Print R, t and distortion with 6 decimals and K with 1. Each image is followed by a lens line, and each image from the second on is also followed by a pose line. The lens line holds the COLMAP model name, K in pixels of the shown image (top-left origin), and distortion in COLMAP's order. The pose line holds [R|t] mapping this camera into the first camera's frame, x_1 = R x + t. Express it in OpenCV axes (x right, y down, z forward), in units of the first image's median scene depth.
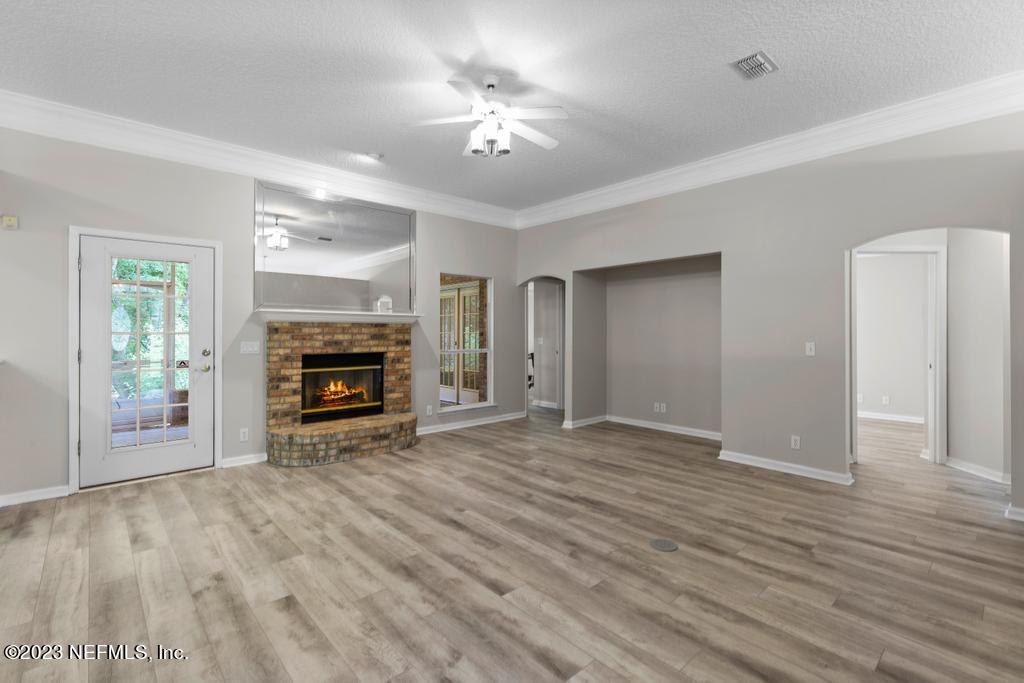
lens RADIAL K [[466.4, 0, 512.0], [0, 466.4, 331.6], [0, 0, 1]] dist [0.001945, 0.000141]
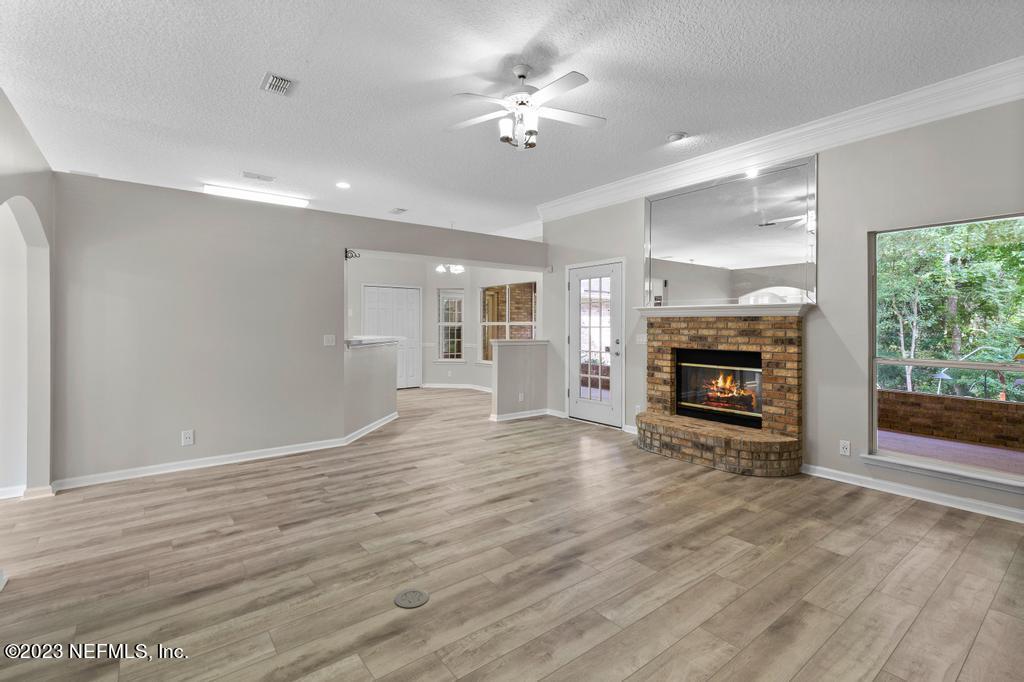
lens RADIAL K [[477.7, 0, 511.3], [0, 477.7, 327.0], [0, 0, 1]] dist [0.011720, 0.000086]
pose [[-0.087281, 0.005297, -0.996170, 0.857946], [-0.001429, 0.999984, 0.005442, -0.004705], [0.996183, 0.001899, -0.087272, 0.951328]]
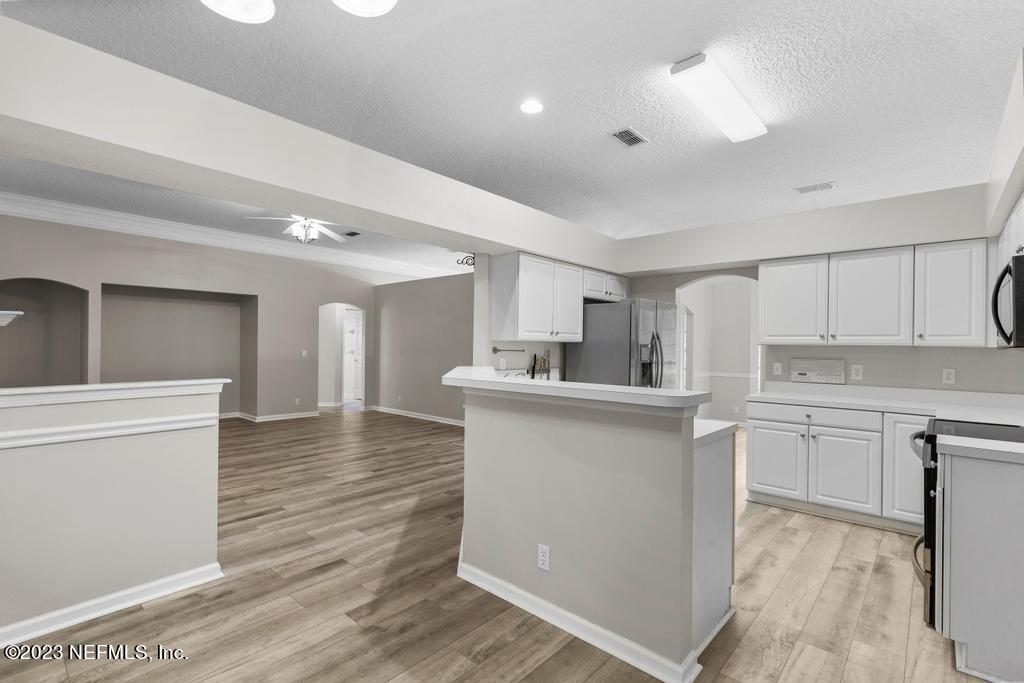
lens RADIAL K [[465.8, 0, 512.0], [0, 465.8, 341.5], [0, 0, 1]] dist [0.001383, 0.000175]
pose [[-0.095454, 0.006113, 0.995415, -1.634562], [-0.008128, 0.999943, -0.006921, -0.007831], [-0.995401, -0.008751, -0.095399, 0.351640]]
